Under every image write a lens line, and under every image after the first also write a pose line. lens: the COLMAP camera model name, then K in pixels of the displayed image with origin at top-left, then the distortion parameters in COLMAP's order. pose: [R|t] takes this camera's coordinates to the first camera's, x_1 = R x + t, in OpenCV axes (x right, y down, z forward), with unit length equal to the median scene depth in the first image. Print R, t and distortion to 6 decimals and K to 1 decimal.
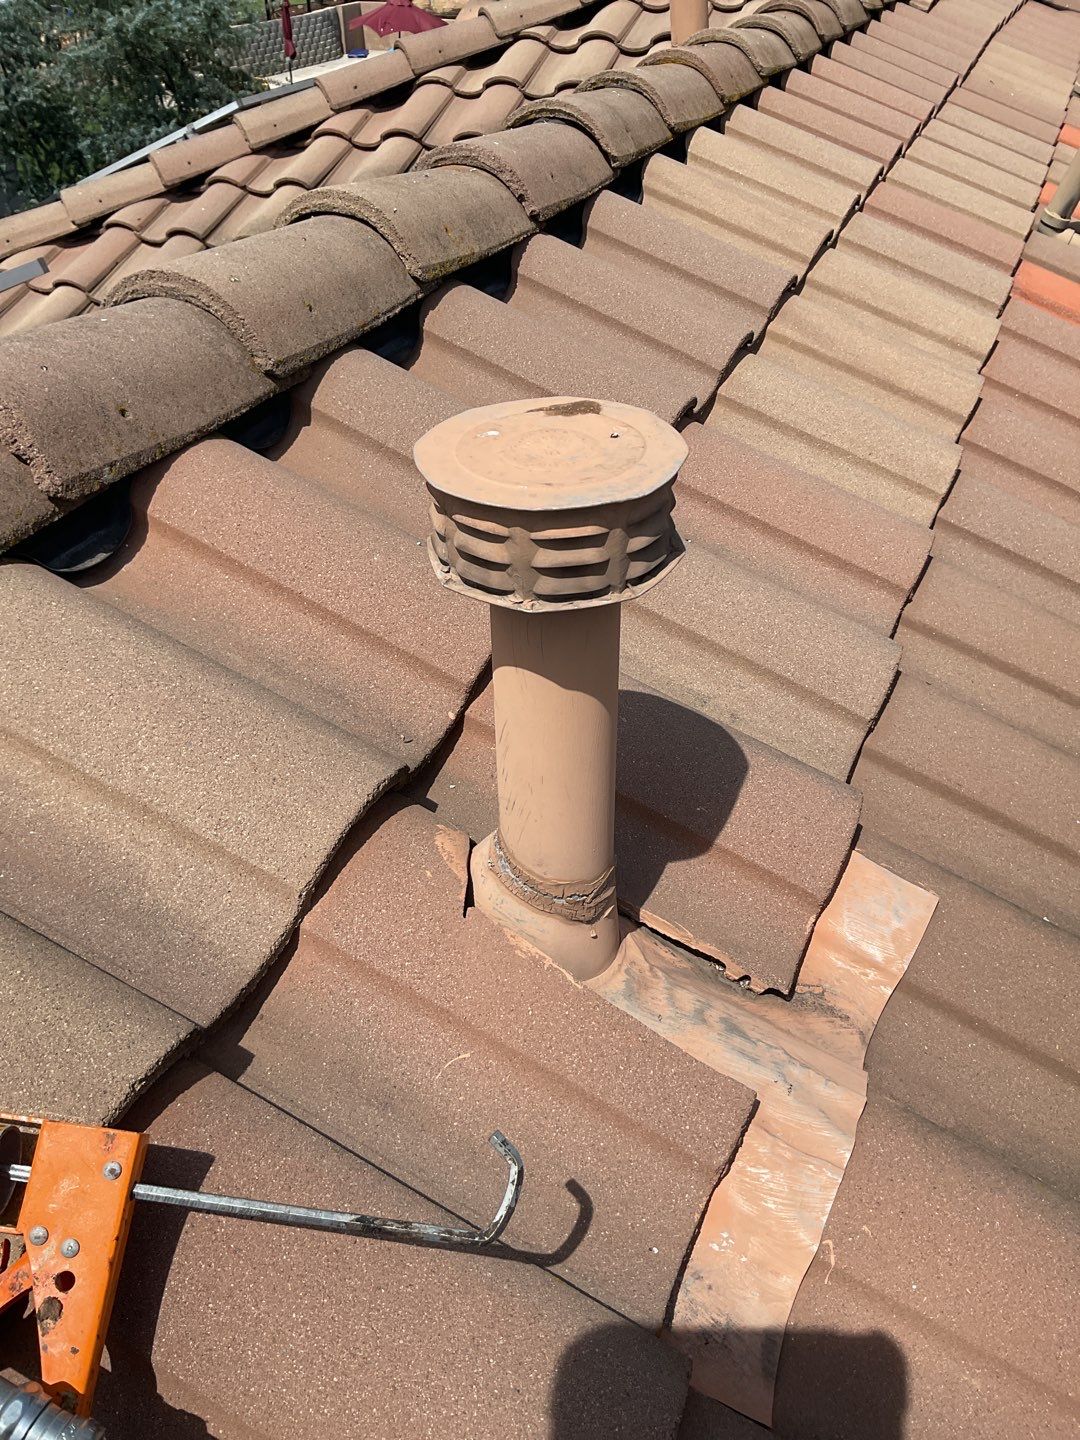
lens RADIAL K [[1148.5, 0, 518.4], [0, 1148.5, 739.1], [0, 0, 1]] dist [0.162641, -0.333649]
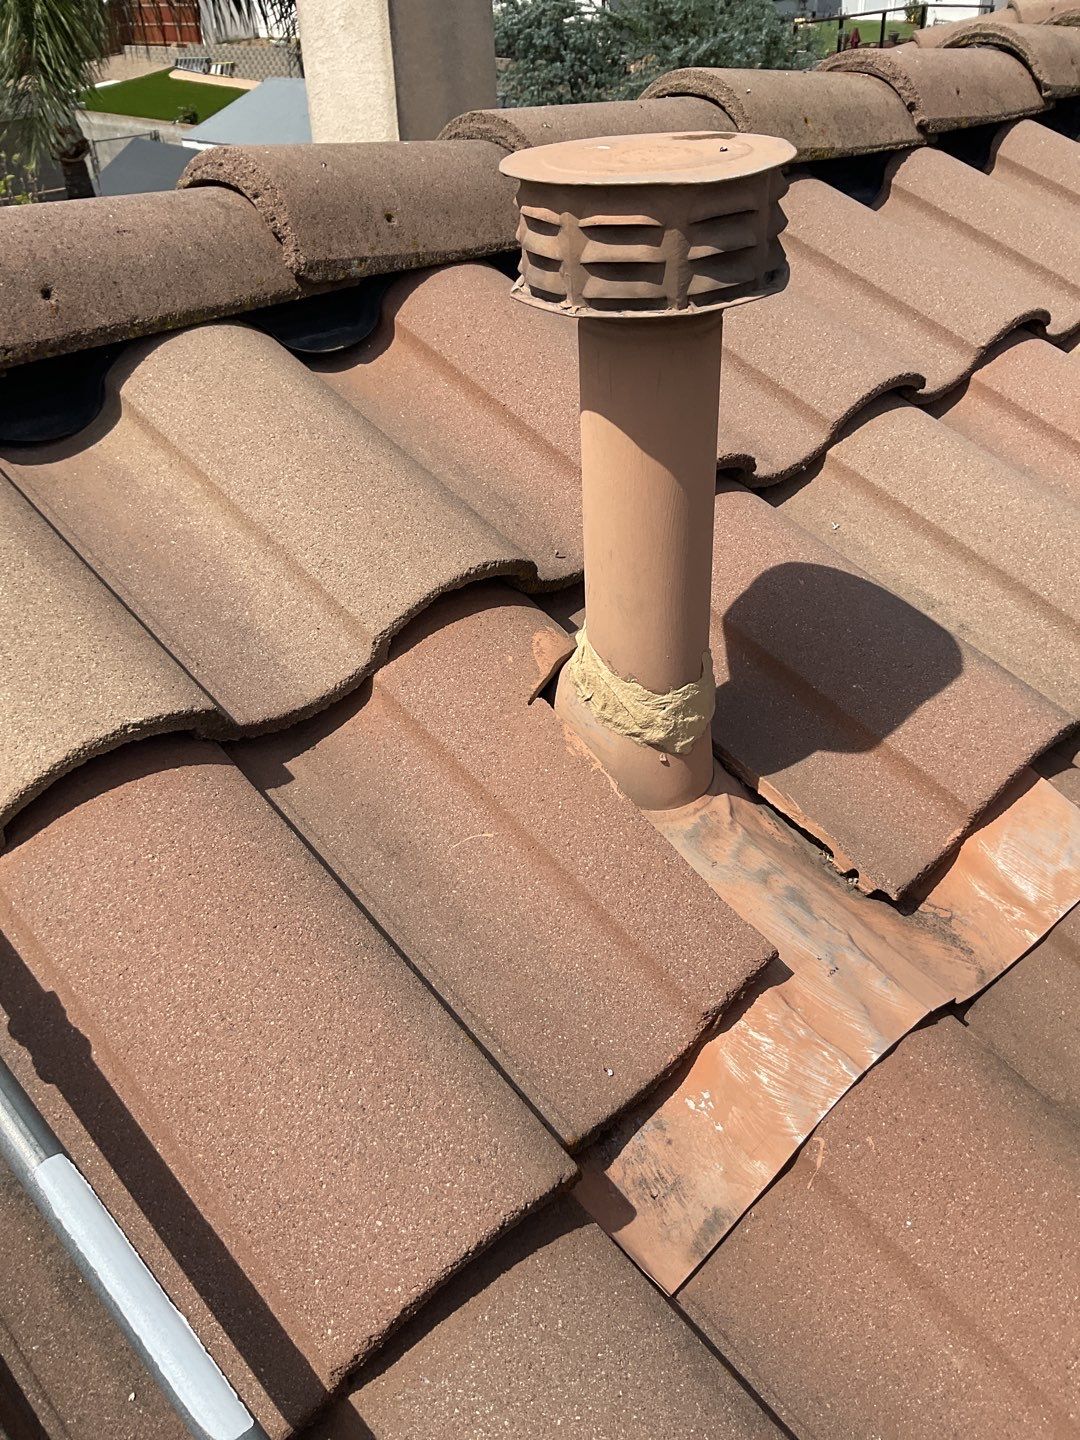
lens RADIAL K [[1155.1, 0, 504.4], [0, 1155.1, 694.8], [0, 0, 1]] dist [0.091550, -0.128640]
pose [[0.920306, 0.202531, -0.334692, 0.218029], [-0.214374, 0.976750, 0.001589, 0.128786], [0.327232, 0.070287, 0.942326, 0.079936]]
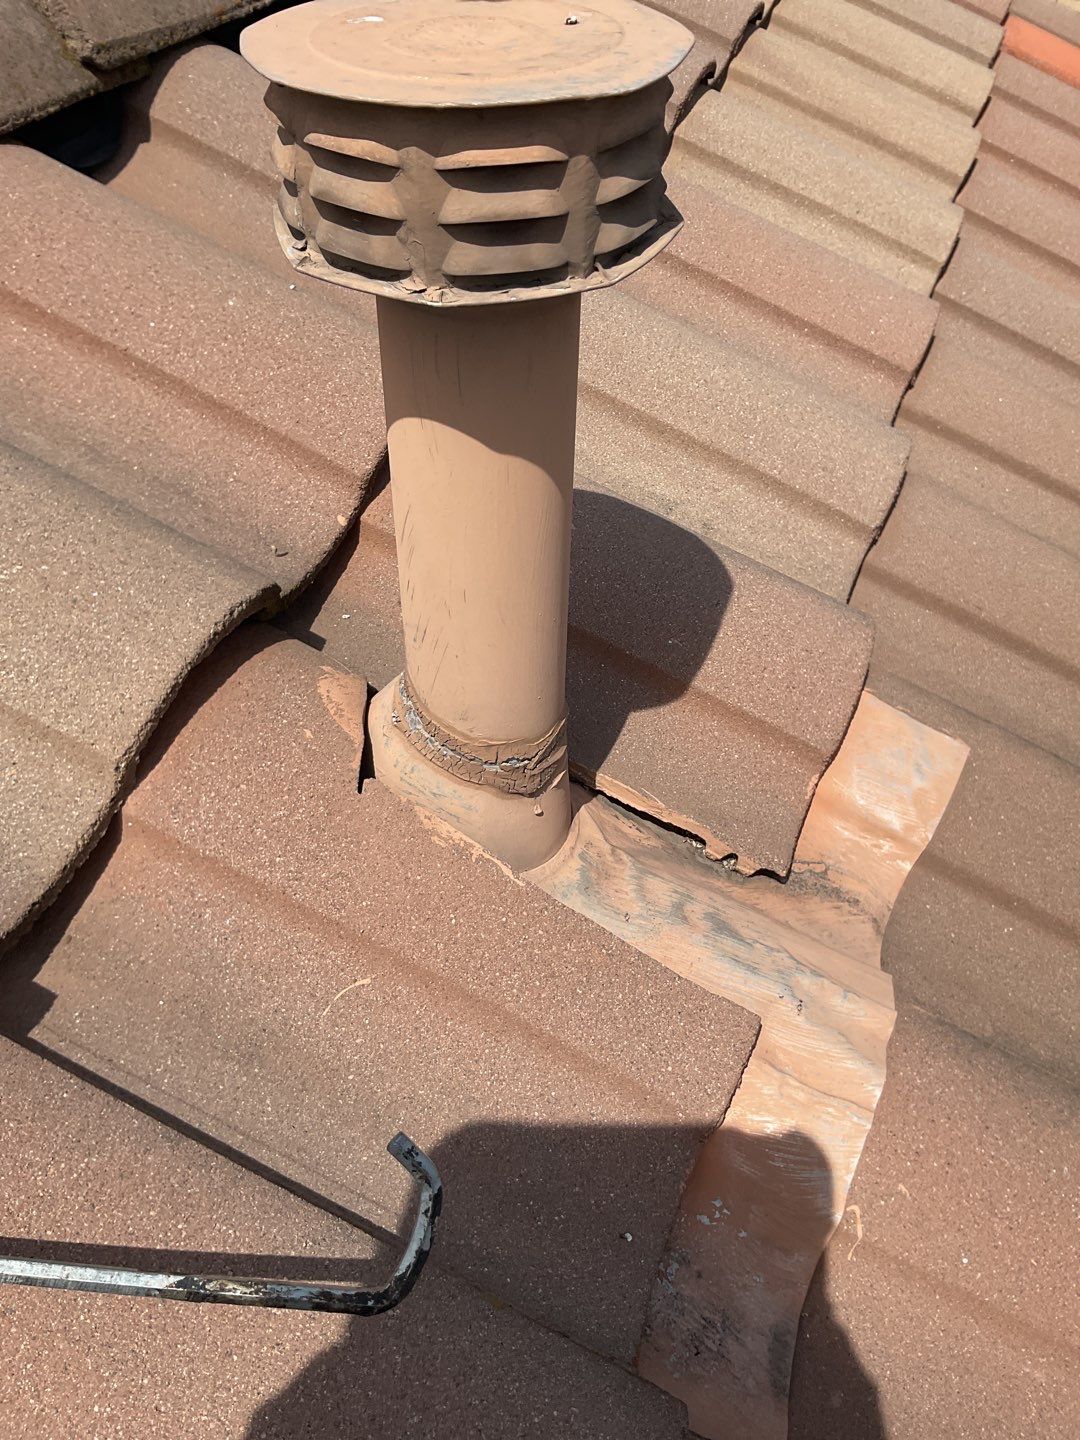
lens RADIAL K [[1192.9, 0, 536.0], [0, 1192.9, 719.9], [0, 0, 1]] dist [0.138707, -0.289393]
pose [[0.996967, -0.017987, 0.075718, 0.006127], [0.009345, 0.993555, 0.112966, 0.022723], [-0.077262, -0.111916, 0.990710, 0.223643]]
